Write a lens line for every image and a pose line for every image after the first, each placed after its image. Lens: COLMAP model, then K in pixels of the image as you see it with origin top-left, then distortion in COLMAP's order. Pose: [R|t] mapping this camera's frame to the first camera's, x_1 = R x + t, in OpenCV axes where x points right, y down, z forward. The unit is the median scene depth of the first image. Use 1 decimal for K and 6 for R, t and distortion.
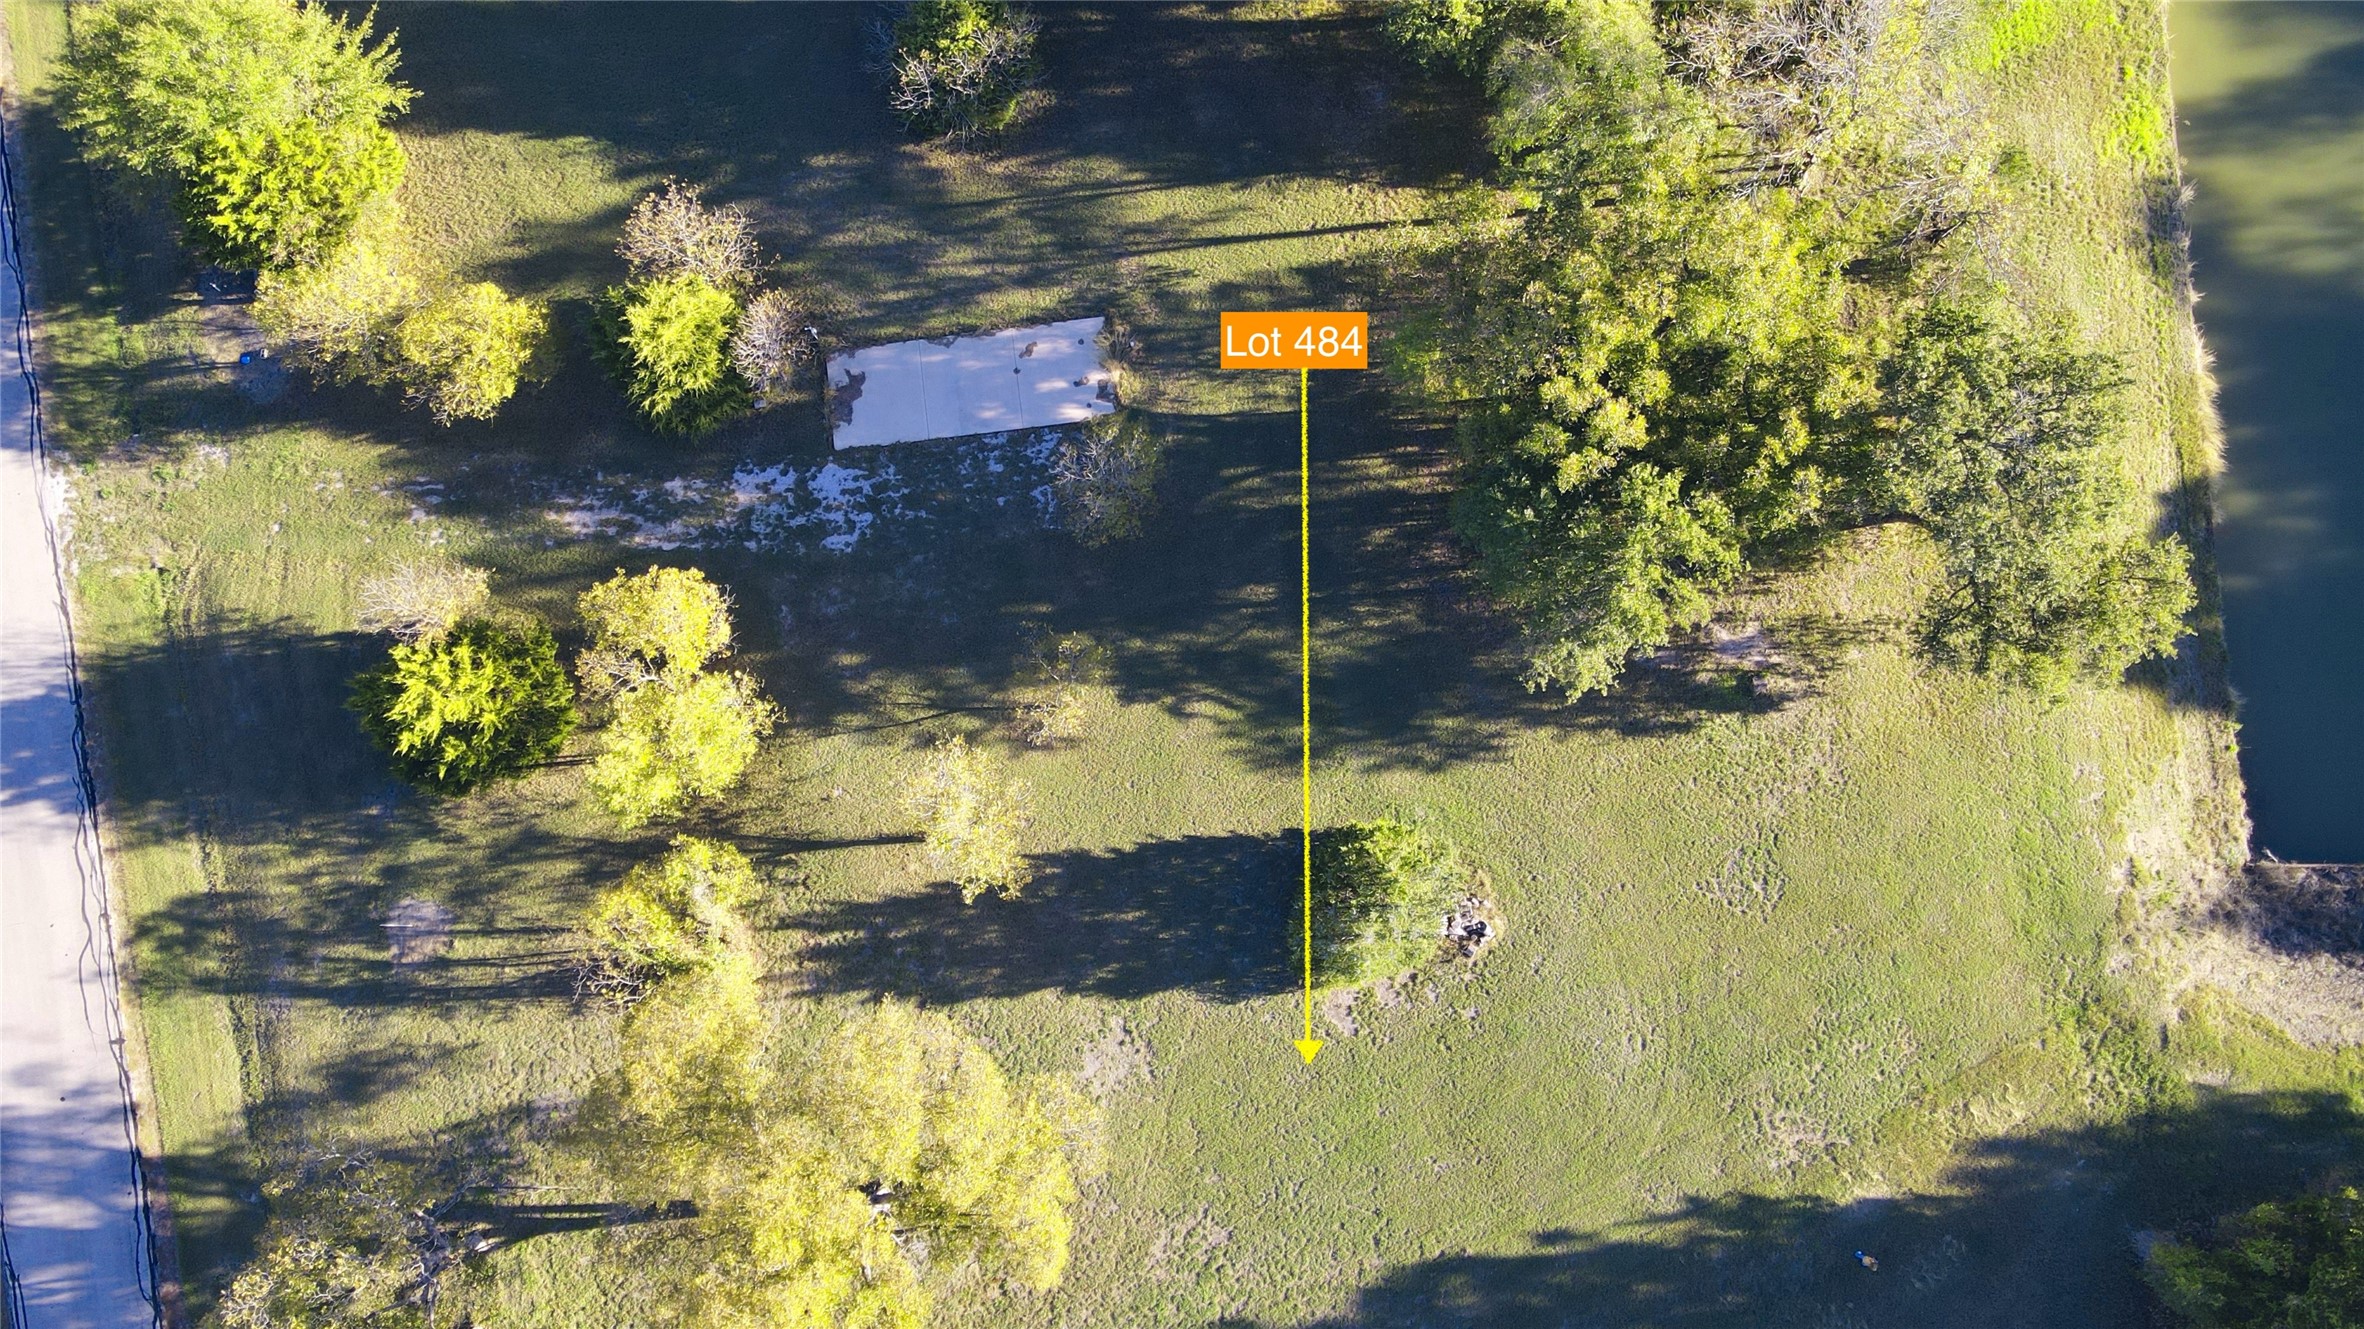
lens RADIAL K [[1686.0, 0, 1182.0], [0, 1686.0, 664.5], [0, 0, 1]] dist [0.000416, 0.025854]
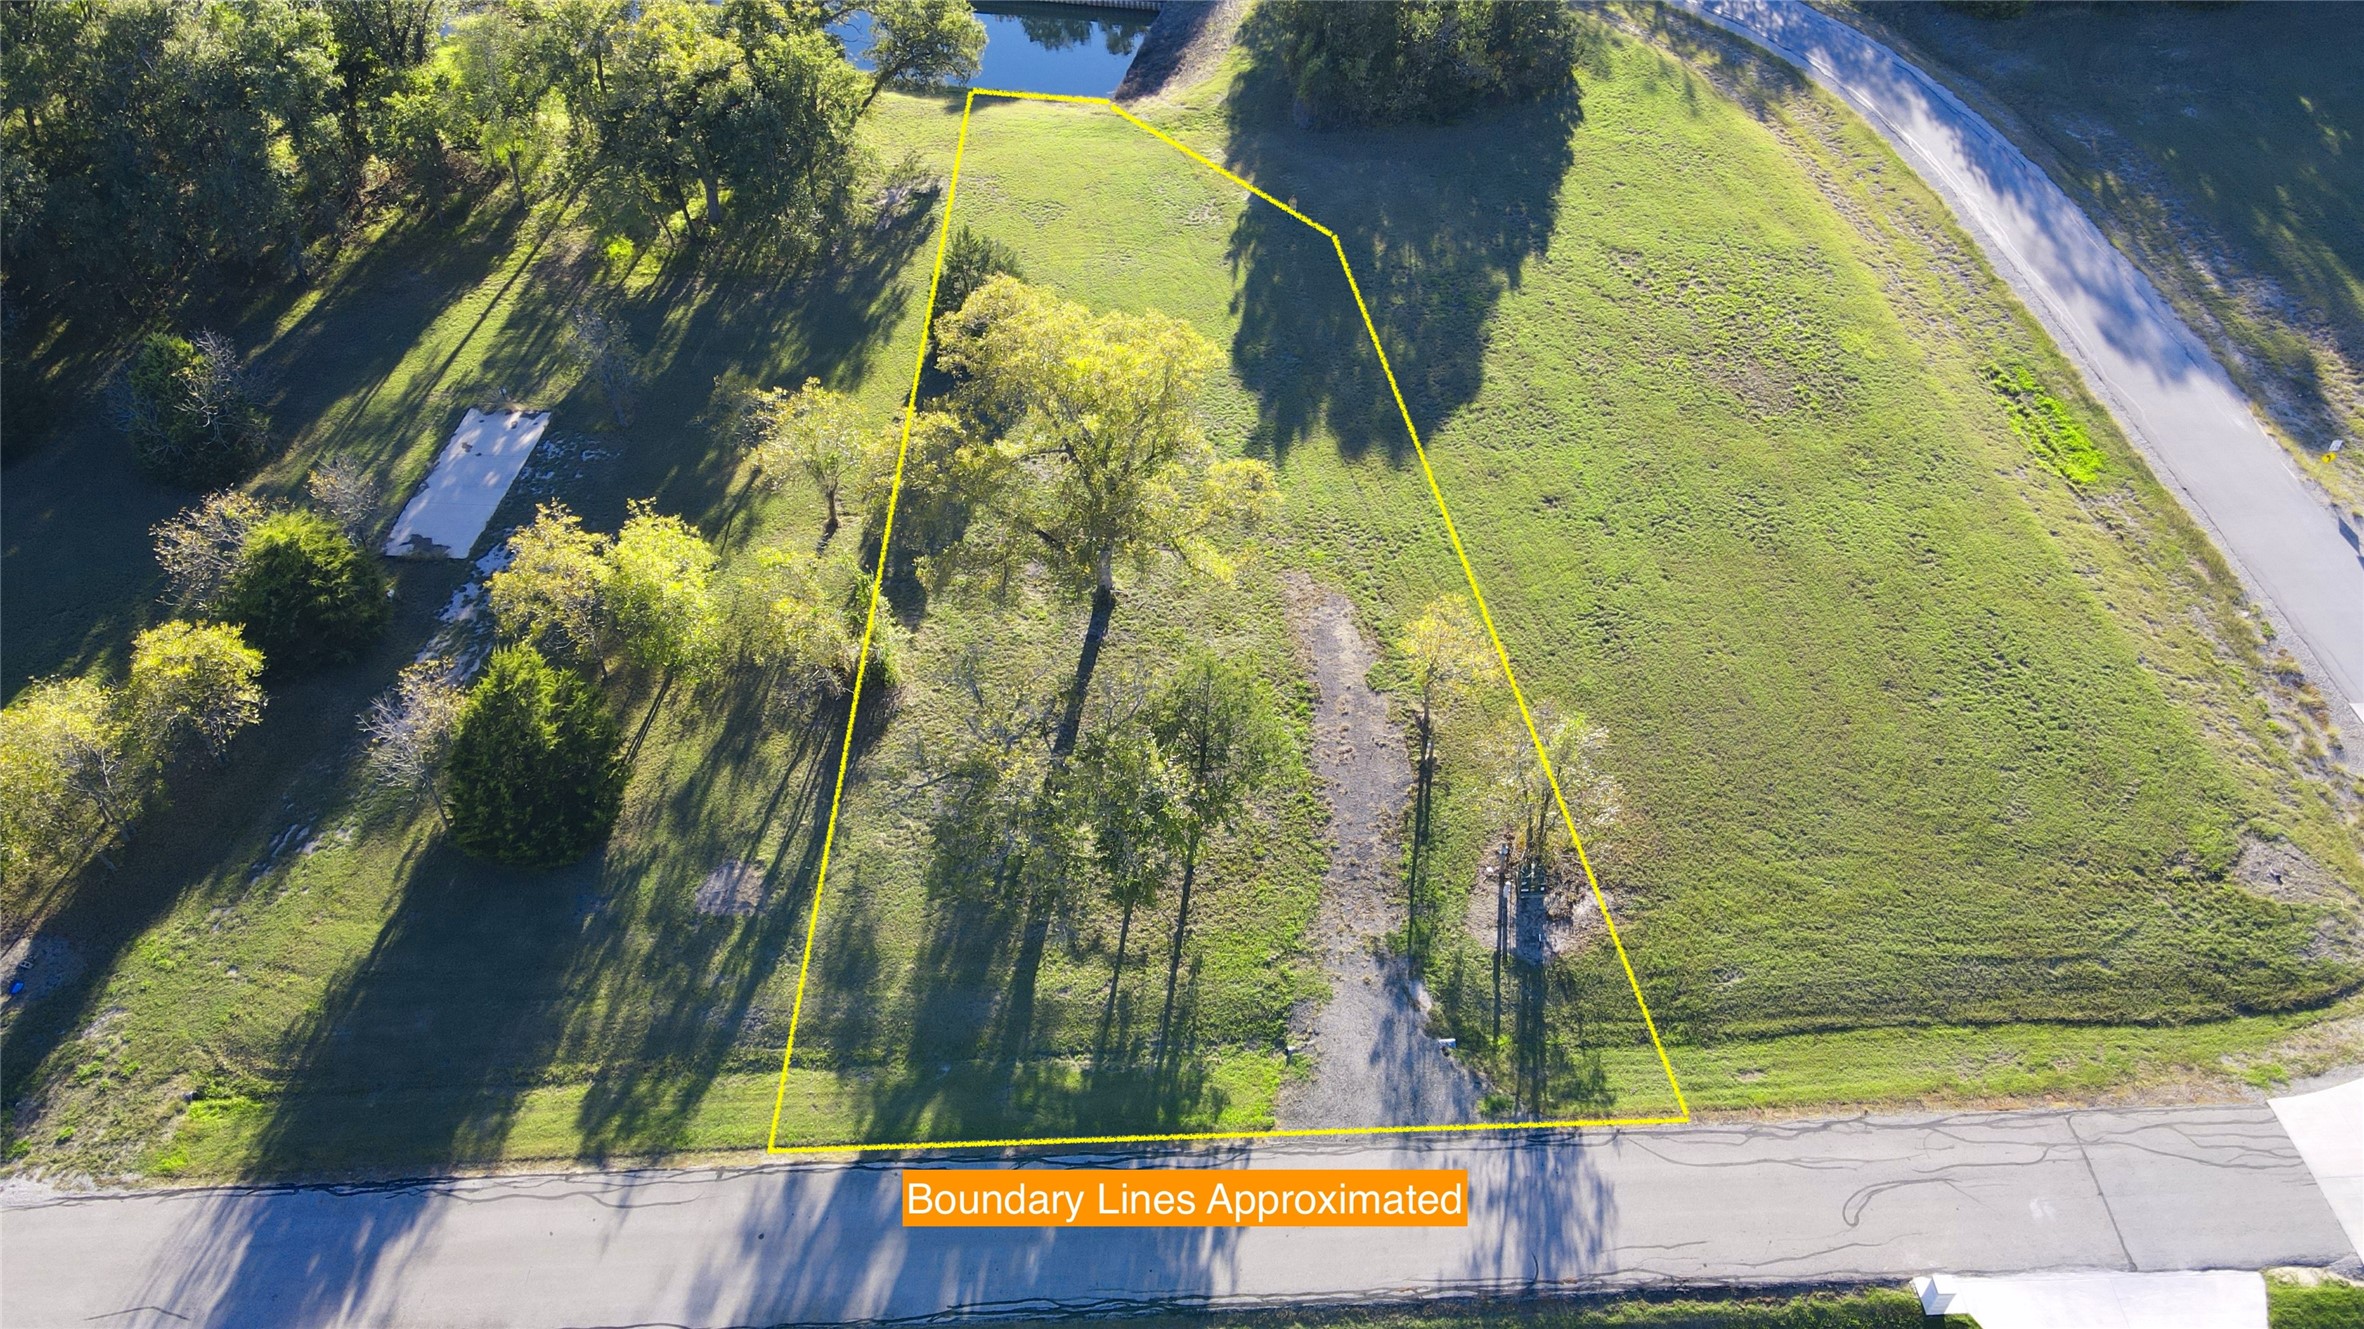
lens RADIAL K [[1745.3, 0, 1183.0], [0, 1745.3, 629.6], [0, 0, 1]] dist [-0.007949, 0.051881]
pose [[0.201612, -0.647893, 0.734566, -1.022402], [0.964410, 0.262299, -0.033347, 0.396364], [-0.171071, 0.715146, 0.677717, 0.180744]]
